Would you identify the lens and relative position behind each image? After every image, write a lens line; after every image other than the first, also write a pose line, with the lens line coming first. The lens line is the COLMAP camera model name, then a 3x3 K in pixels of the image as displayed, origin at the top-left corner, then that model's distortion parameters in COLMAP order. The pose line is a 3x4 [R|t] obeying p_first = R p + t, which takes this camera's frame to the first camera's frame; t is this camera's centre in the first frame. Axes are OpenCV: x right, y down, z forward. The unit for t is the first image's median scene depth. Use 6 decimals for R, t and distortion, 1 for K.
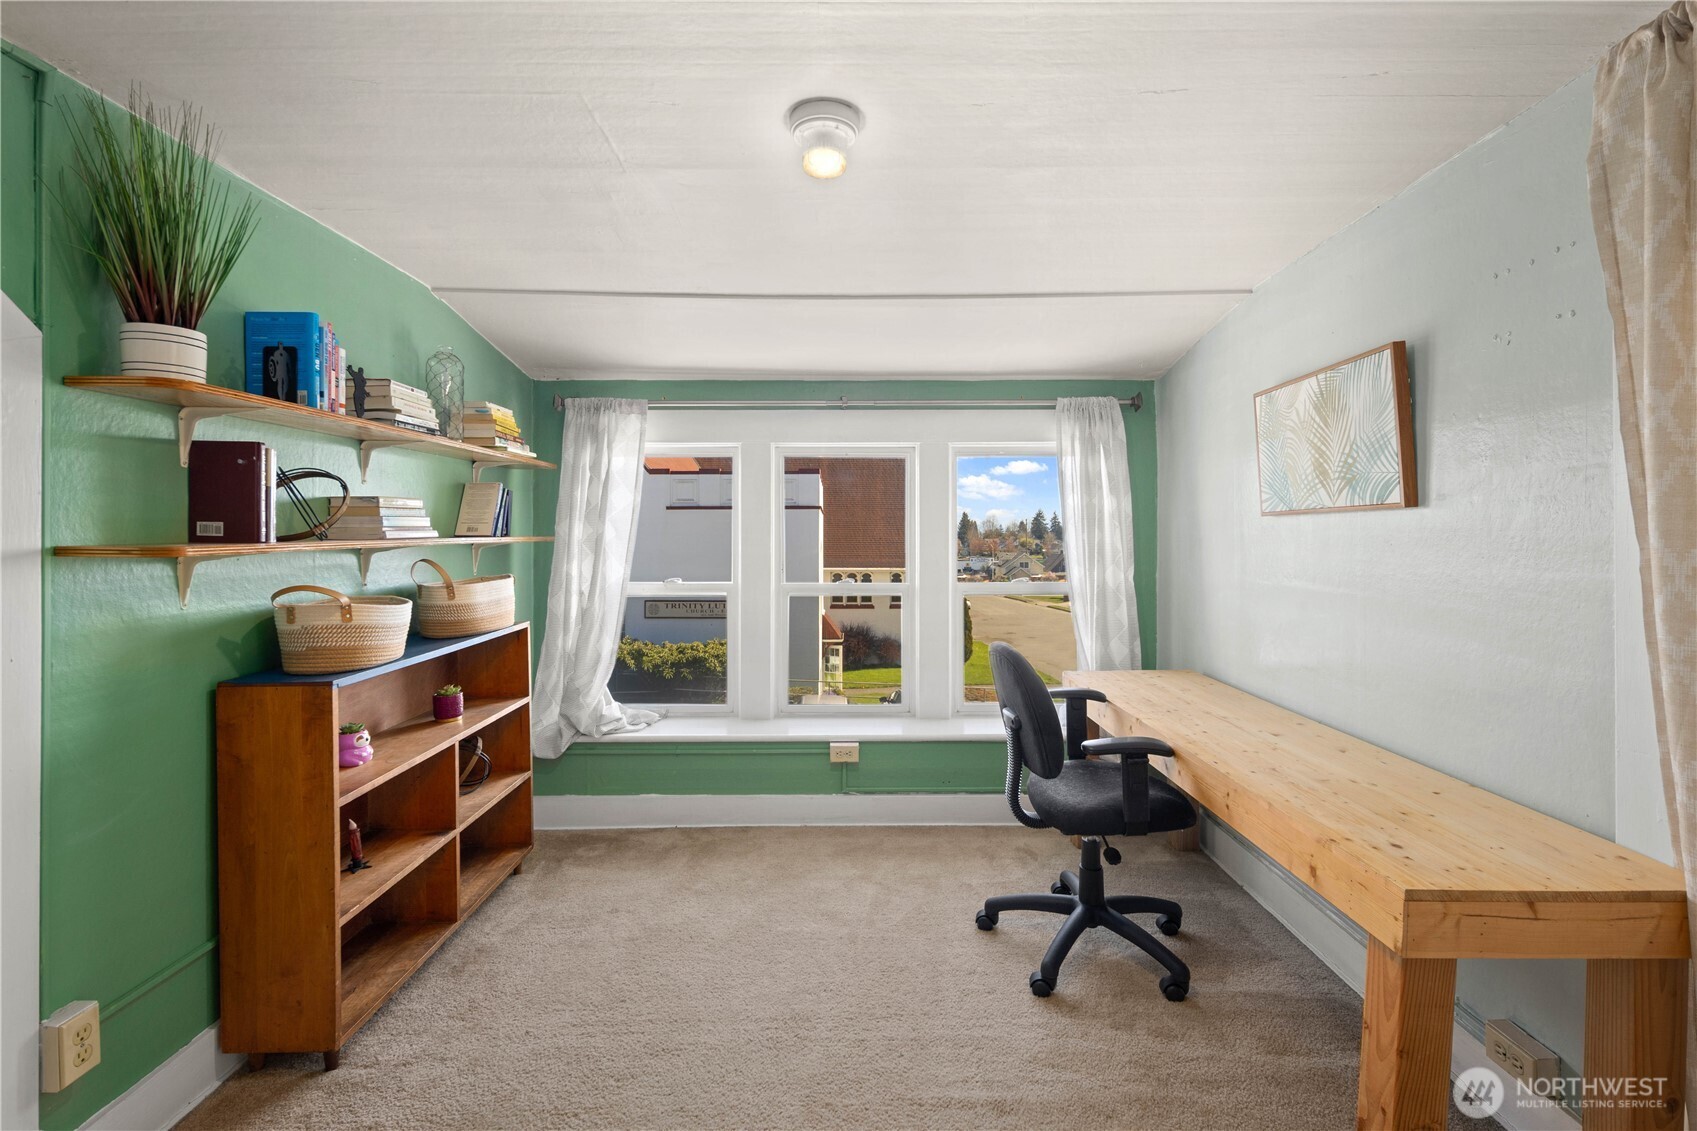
lens RADIAL K [[751.9, 0, 841.8], [0, 751.9, 523.8], [0, 0, 1]] dist [0.001612, -0.000987]
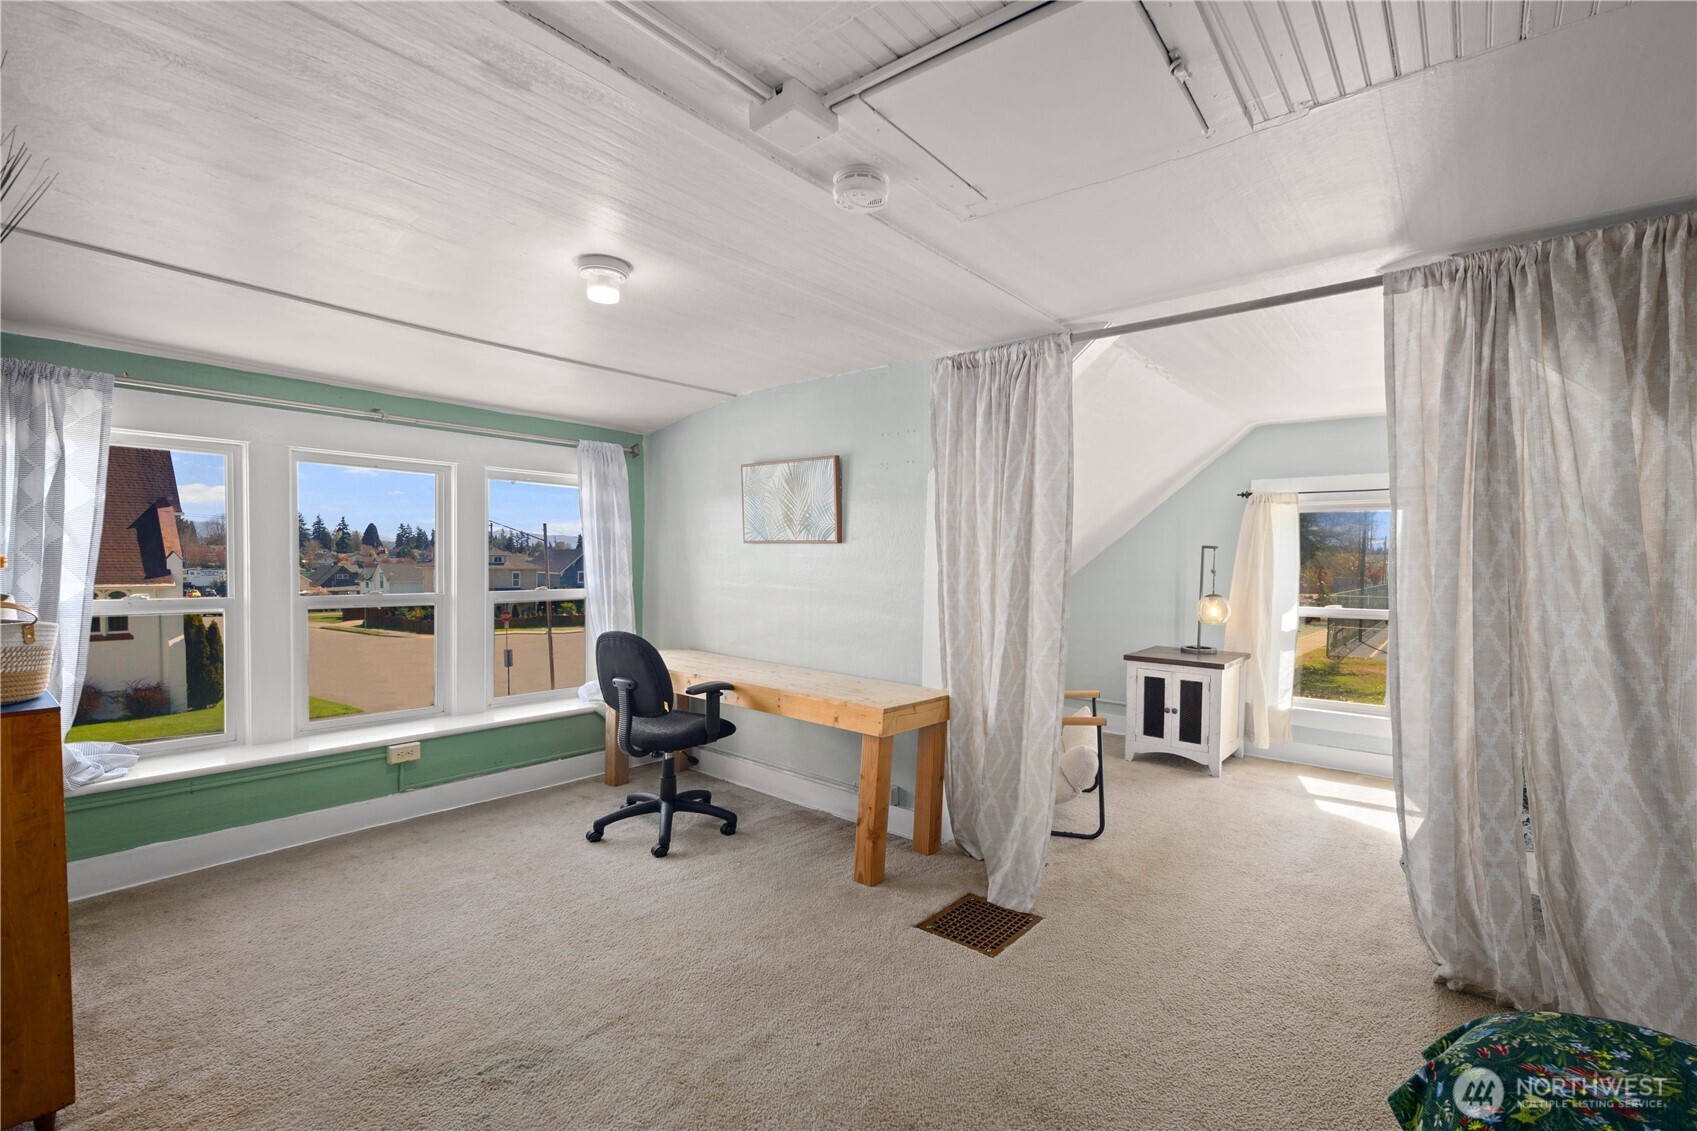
lens RADIAL K [[751.9, 0, 848.9], [0, 751.9, 568.6], [0, 0, 1]] dist [0.001612, -0.000987]
pose [[0.648135, 0.001171, 0.761524, -0.585079], [-0.034049, 0.999043, 0.027443, -0.008777], [-0.760764, -0.043716, 0.647555, -0.223519]]
